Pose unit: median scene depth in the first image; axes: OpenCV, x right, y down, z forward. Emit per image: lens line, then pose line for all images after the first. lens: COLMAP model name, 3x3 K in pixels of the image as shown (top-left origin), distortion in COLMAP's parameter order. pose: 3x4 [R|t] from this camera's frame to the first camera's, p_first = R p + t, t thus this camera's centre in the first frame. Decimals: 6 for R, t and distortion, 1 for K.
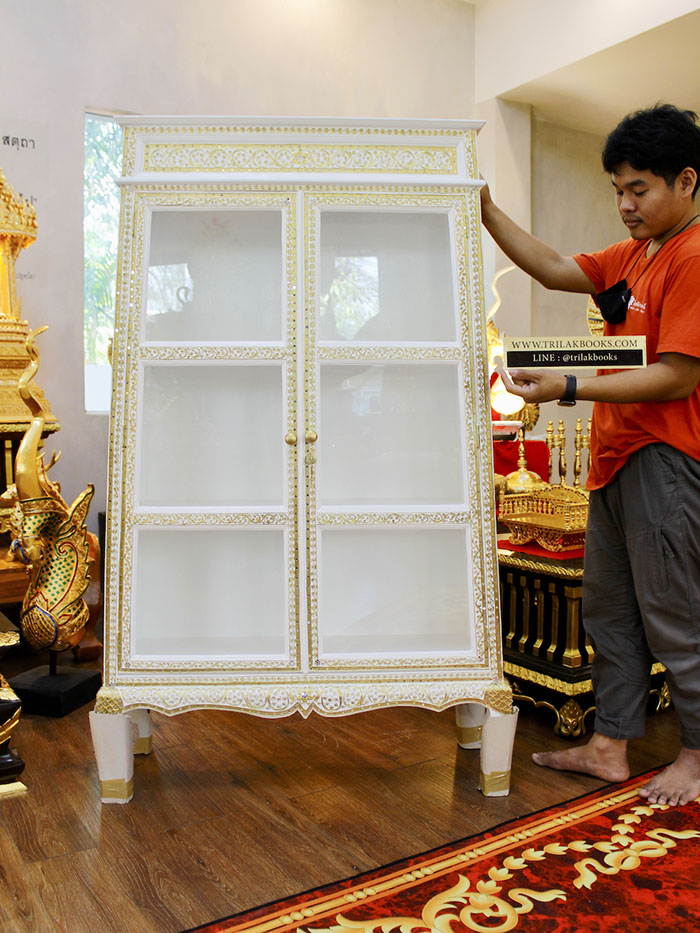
lens RADIAL K [[894.3, 0, 344.3], [0, 894.3, 462.9], [0, 0, 1]] dist [-0.096166, 0.000000]
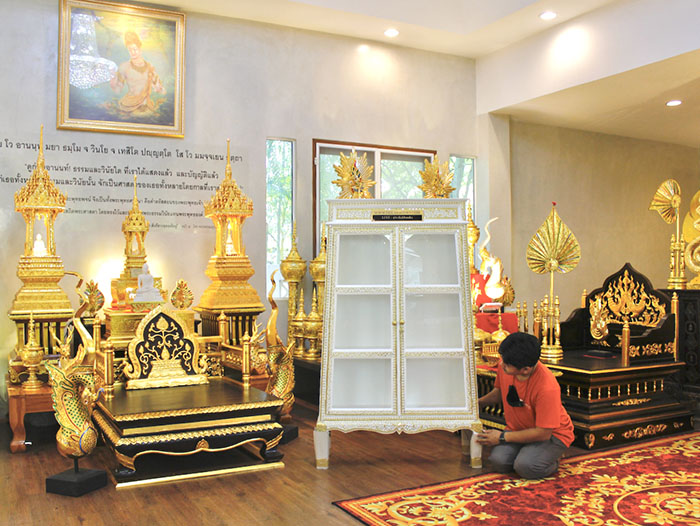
lens RADIAL K [[697.2, 0, 342.5], [0, 697.2, 267.3], [0, 0, 1]] dist [-0.097602, 0.000000]
pose [[0.997443, -0.005136, -0.071284, -0.062928], [0.000149, 0.997562, -0.069789, -0.046239], [0.071468, 0.069600, 0.995012, -1.004637]]
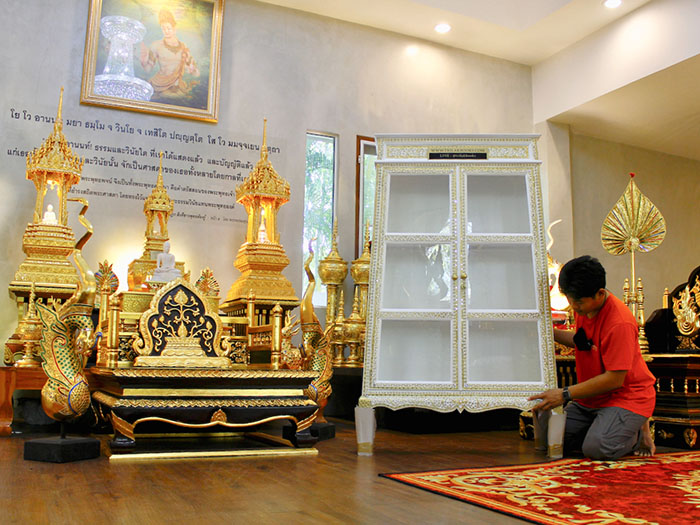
lens RADIAL K [[715.9, 0, 353.1], [0, 715.9, 265.9], [0, 0, 1]] dist [-0.102301, 0.000000]
pose [[0.994198, 0.001405, -0.107554, -0.115201], [-0.023227, 0.979128, -0.201913, 0.296136], [0.105025, 0.203239, 0.973480, -0.696049]]
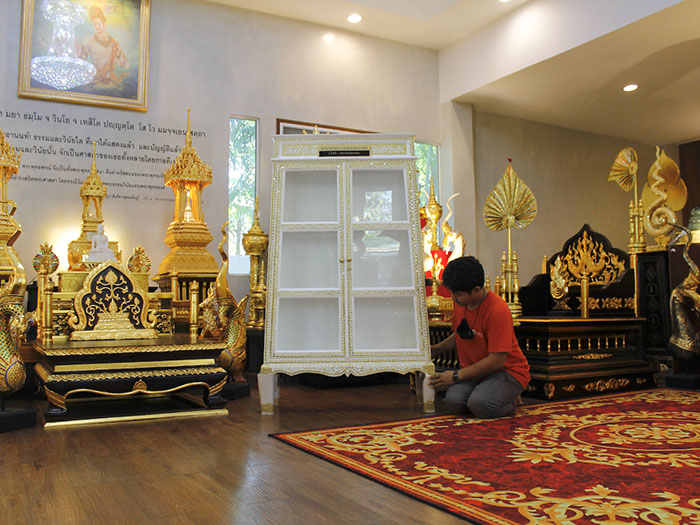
lens RADIAL K [[670.9, 0, 342.6], [0, 670.9, 250.8], [0, 0, 1]] dist [-0.096166, 0.000000]
pose [[0.998546, -0.012446, -0.052445, 0.041622], [0.004483, 0.988781, -0.149304, 0.223593], [0.053715, 0.148851, 0.987400, -0.845268]]
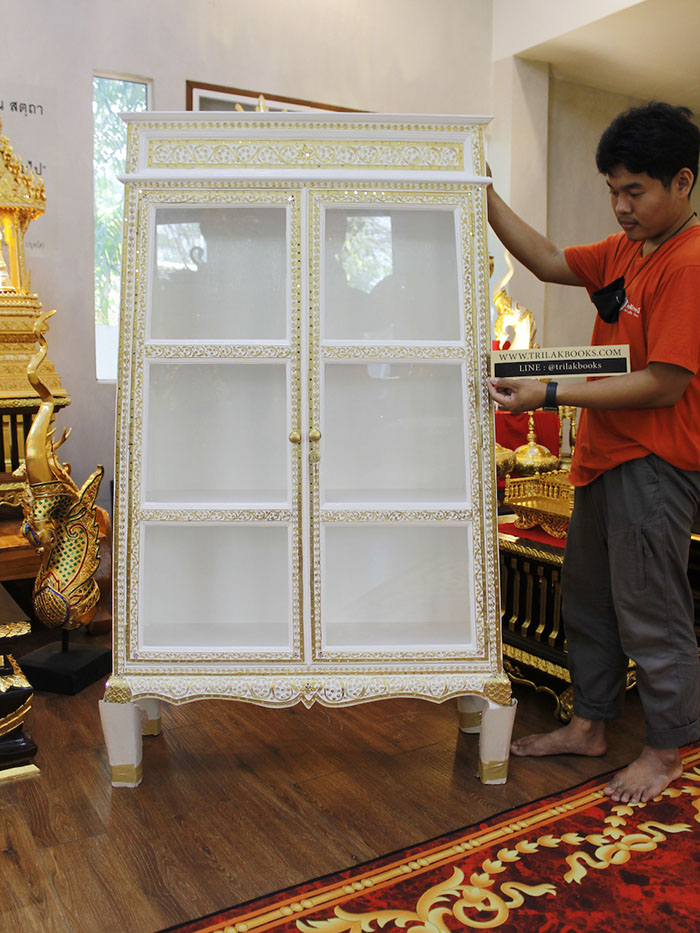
lens RADIAL K [[894.3, 0, 346.5], [0, 894.3, 465.1], [0, 0, 1]] dist [-0.096166, 0.000000]
pose [[0.999864, 0.006994, -0.014935, 0.013601], [-0.006032, 0.997962, 0.063519, -0.059418], [0.015349, -0.063421, 0.997869, -0.007431]]
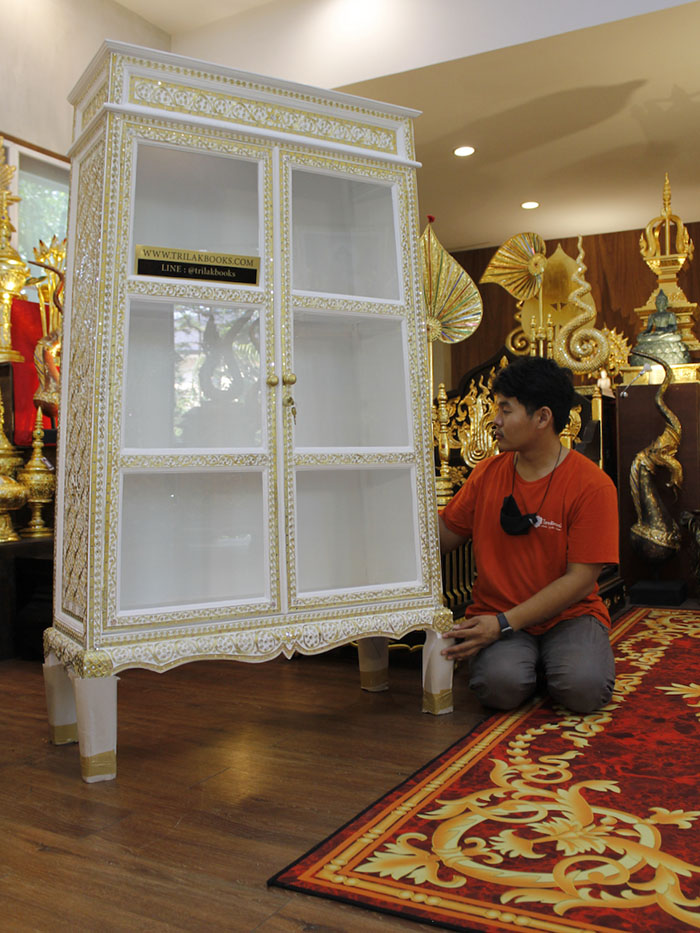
lens RADIAL K [[894.3, 0, 344.5], [0, 894.3, 471.2], [0, 0, 1]] dist [-0.096166, 0.000000]
pose [[0.873830, -0.017226, 0.485926, -0.482431], [0.049965, 0.997263, -0.054498, 0.135067], [-0.483657, 0.071902, 0.872299, 0.072056]]
